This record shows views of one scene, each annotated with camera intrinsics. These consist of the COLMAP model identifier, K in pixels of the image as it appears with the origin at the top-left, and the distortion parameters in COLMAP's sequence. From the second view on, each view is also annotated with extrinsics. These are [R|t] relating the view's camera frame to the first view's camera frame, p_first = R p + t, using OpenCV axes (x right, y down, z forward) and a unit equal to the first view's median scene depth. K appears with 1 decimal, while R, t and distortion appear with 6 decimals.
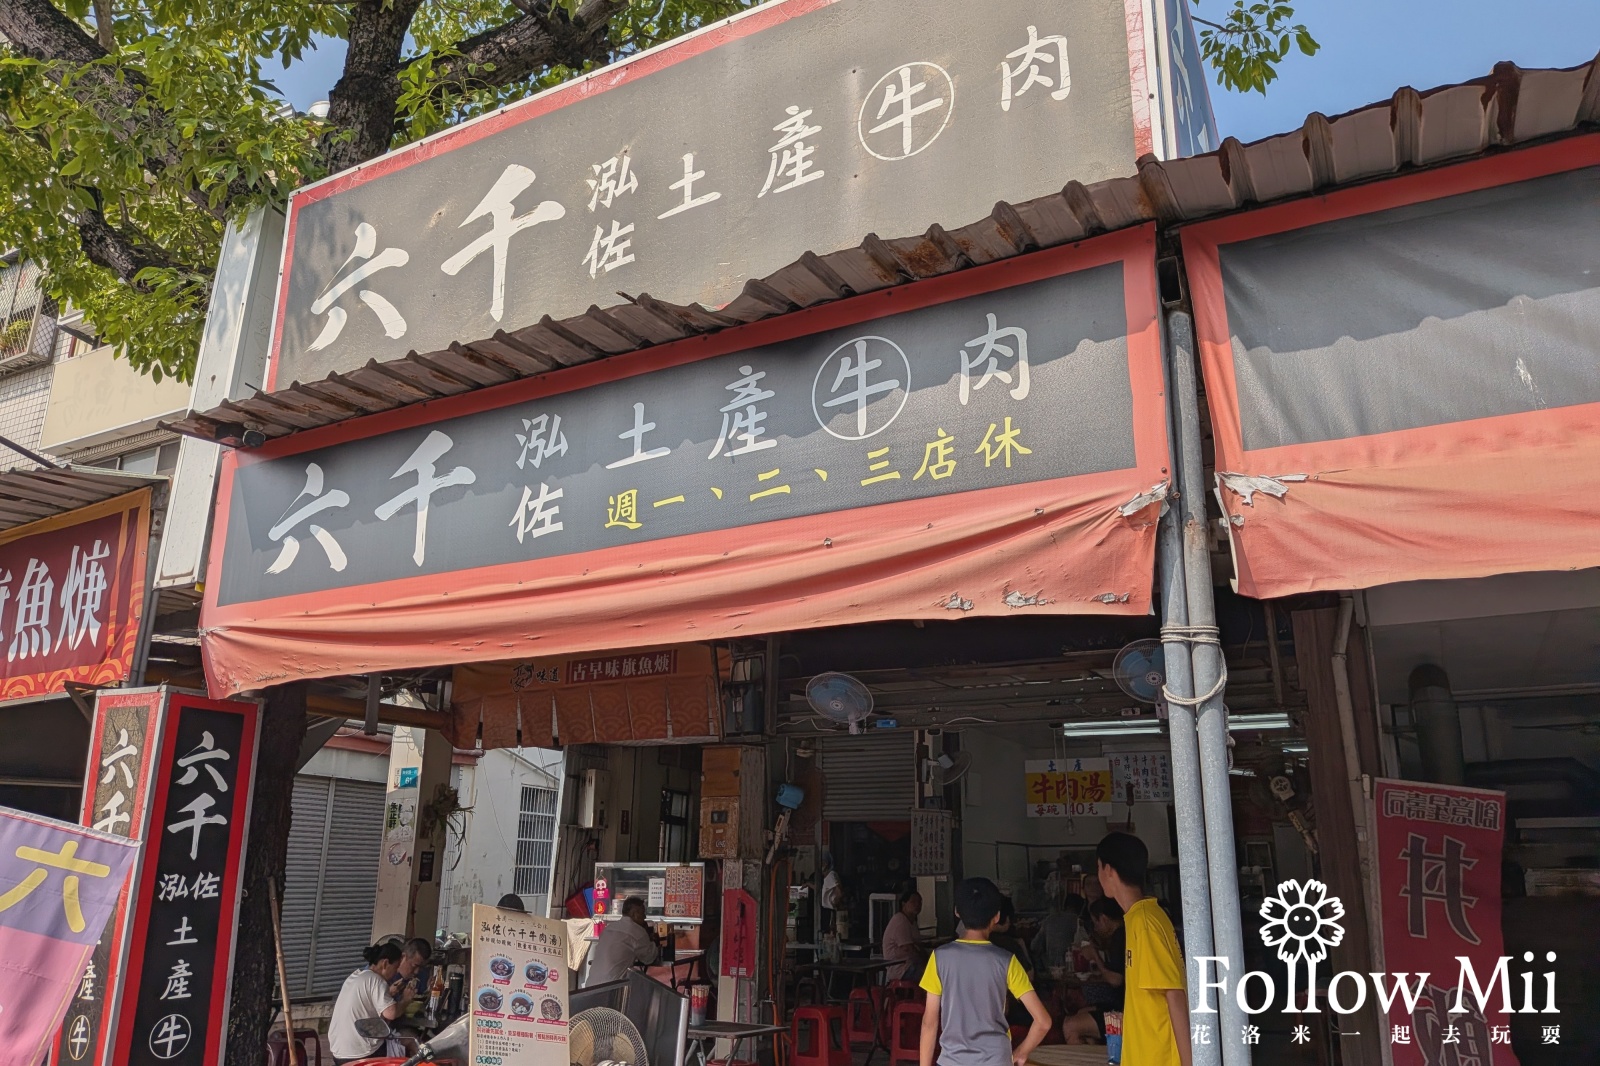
lens RADIAL K [[1152.3, 0, 793.3], [0, 1152.3, 538.6], [0, 0, 1]] dist [0.030310, -0.013245]
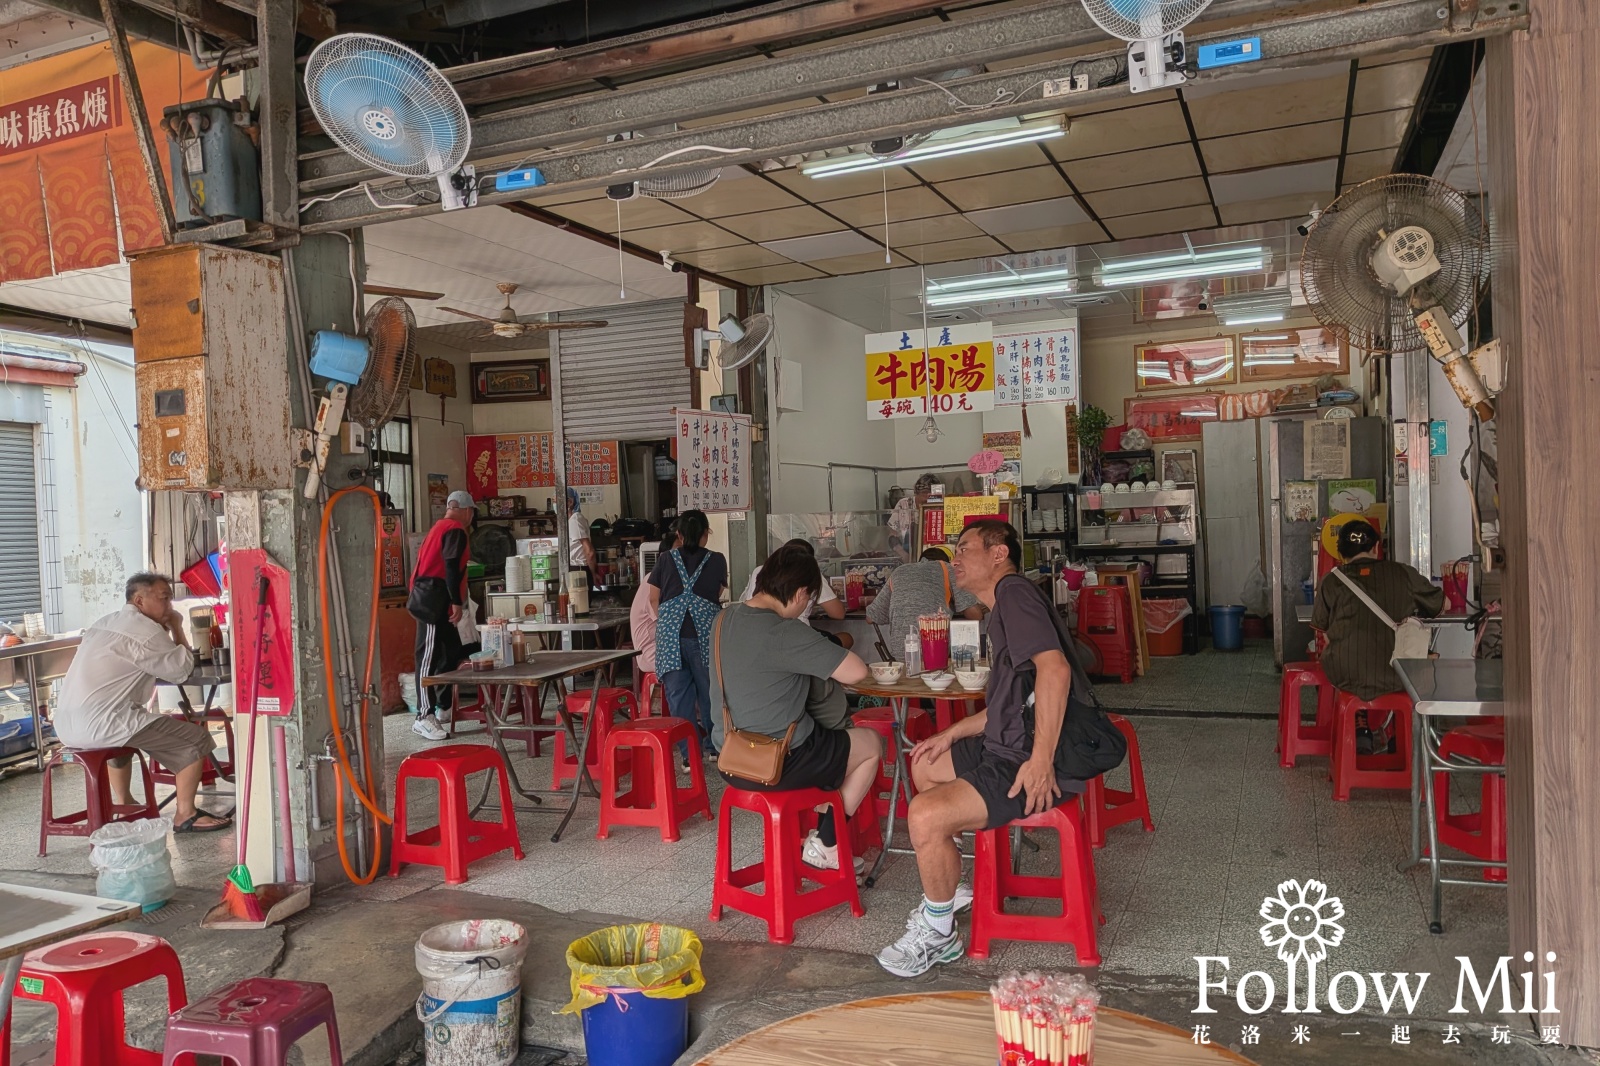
lens RADIAL K [[1152.3, 0, 795.5], [0, 1152.3, 539.4], [0, 0, 1]] dist [0.030310, -0.013245]
pose [[0.994055, -0.047825, 0.097811, 0.114463], [0.017170, 0.955979, 0.292932, 0.136926], [-0.107515, -0.289511, 0.951117, 0.438138]]
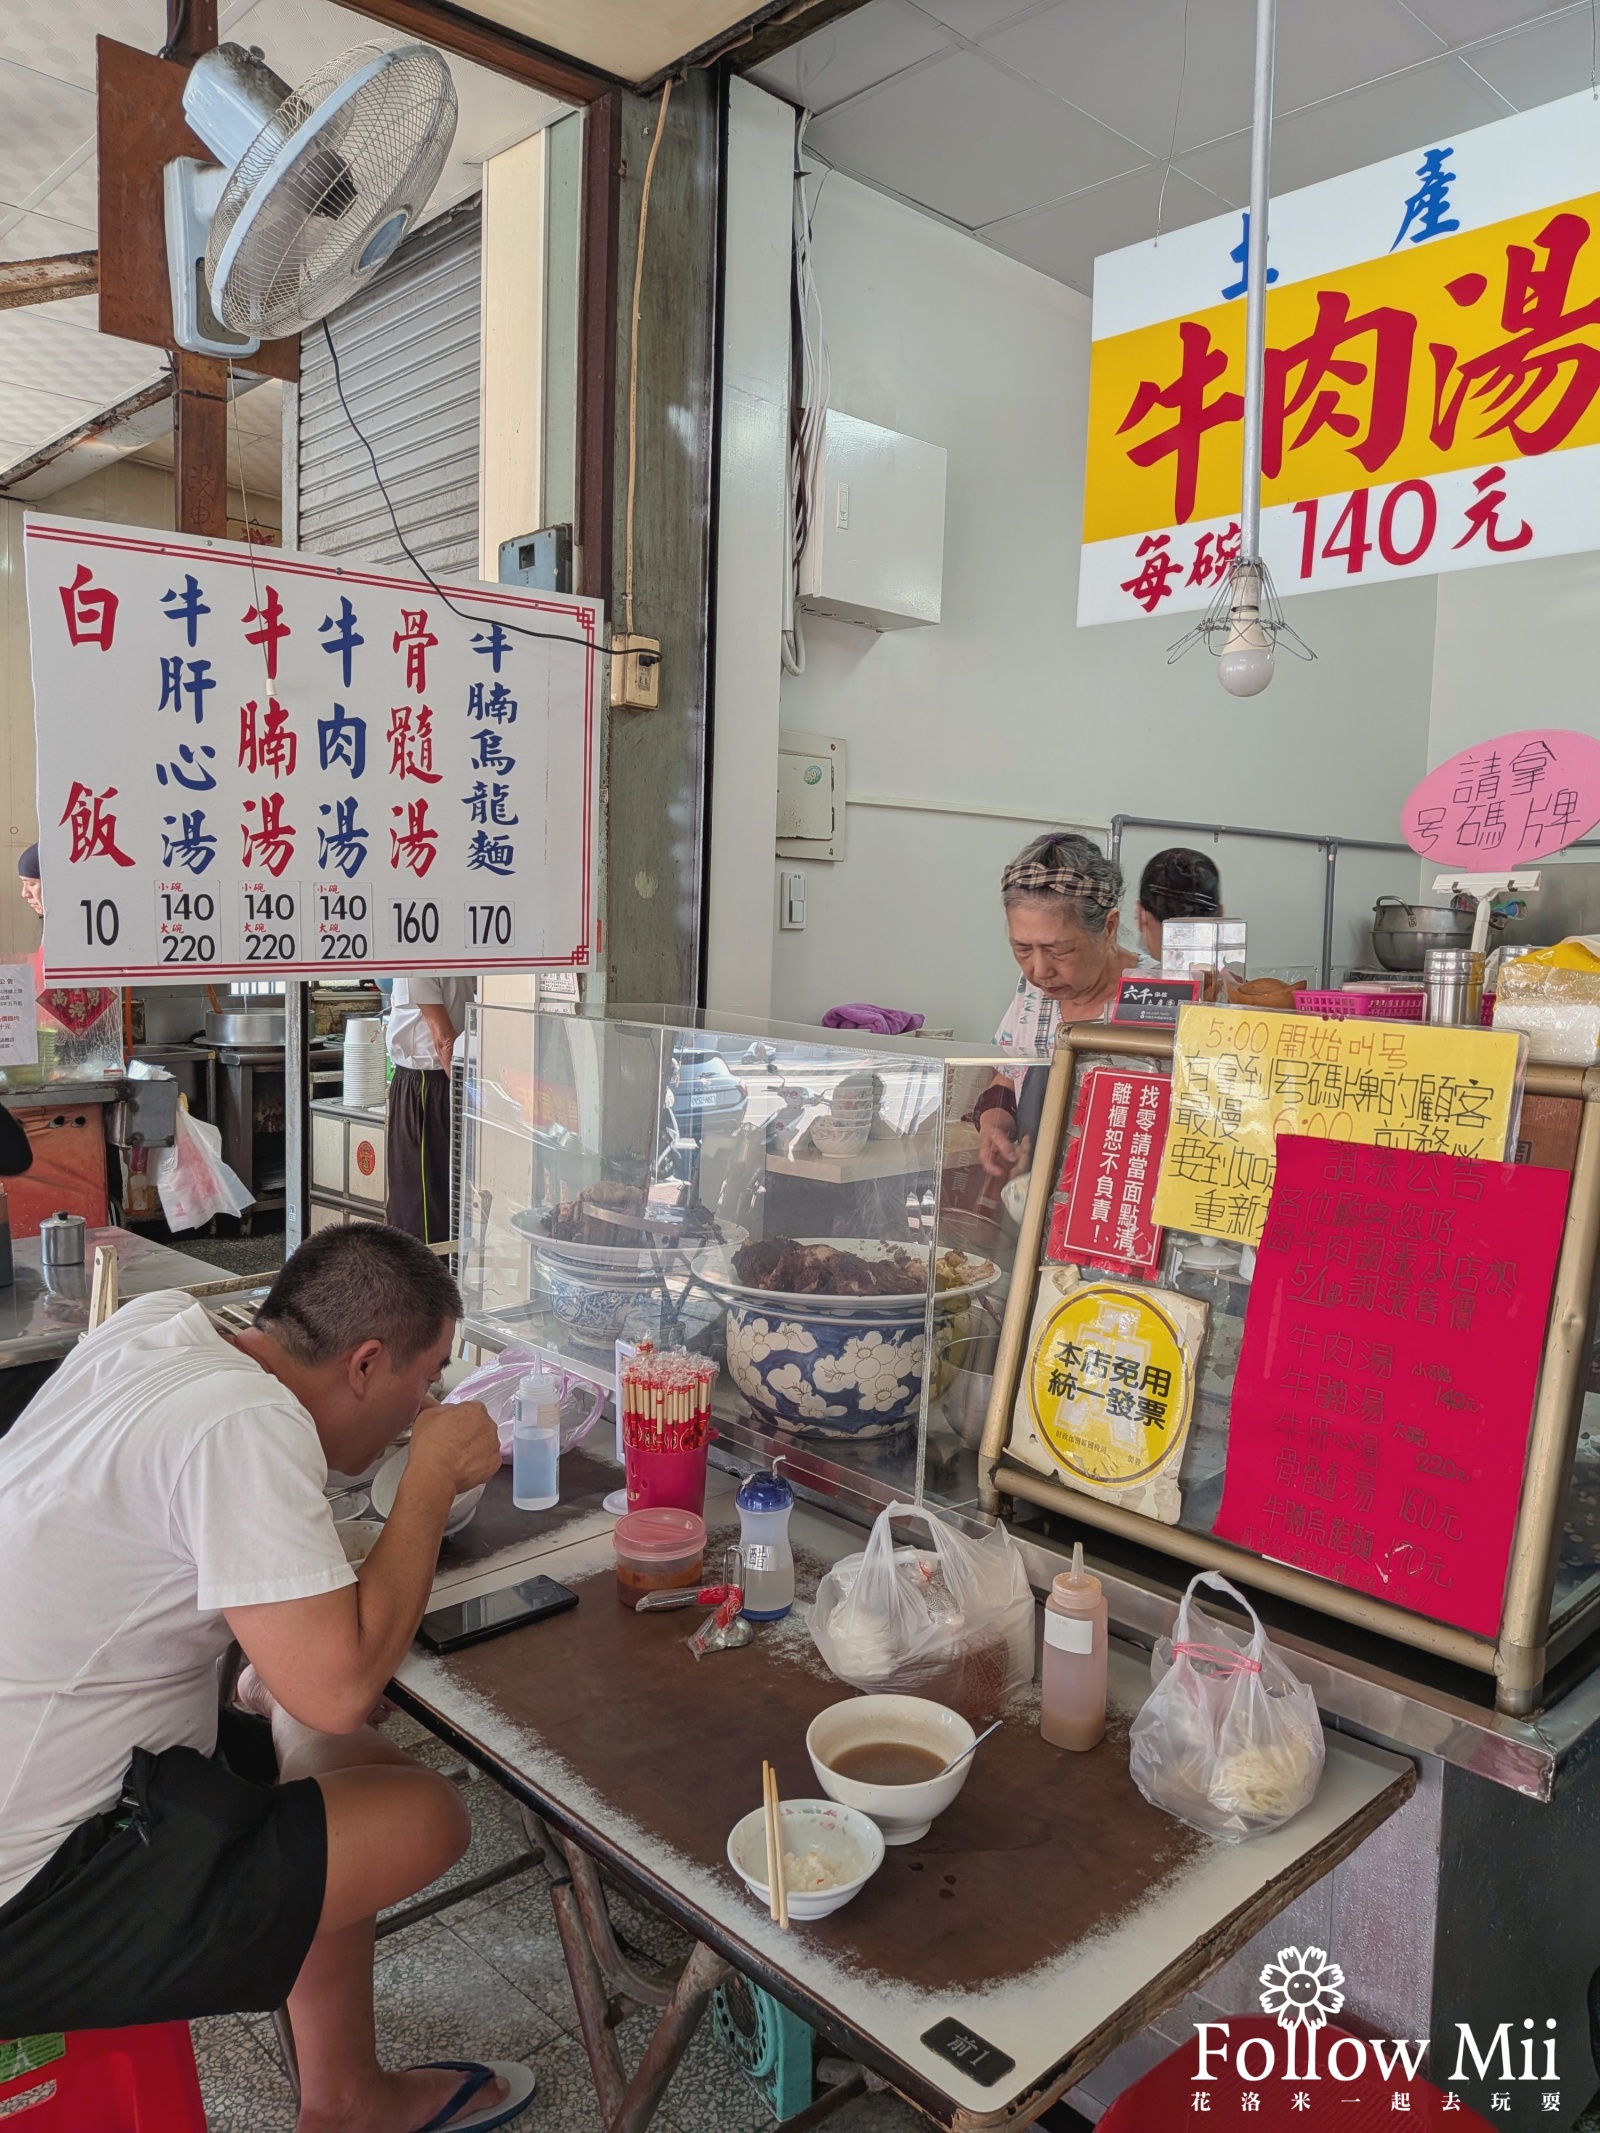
lens RADIAL K [[1557.7, 0, 818.9], [0, 1557.7, 1067.1], [0, 0, 1]] dist [-0.006822, -0.016558]
pose [[0.956878, 0.042230, -0.287402, 0.281001], [0.065835, 0.932106, 0.356152, 0.265035], [0.282930, -0.359716, 0.889132, 0.942352]]
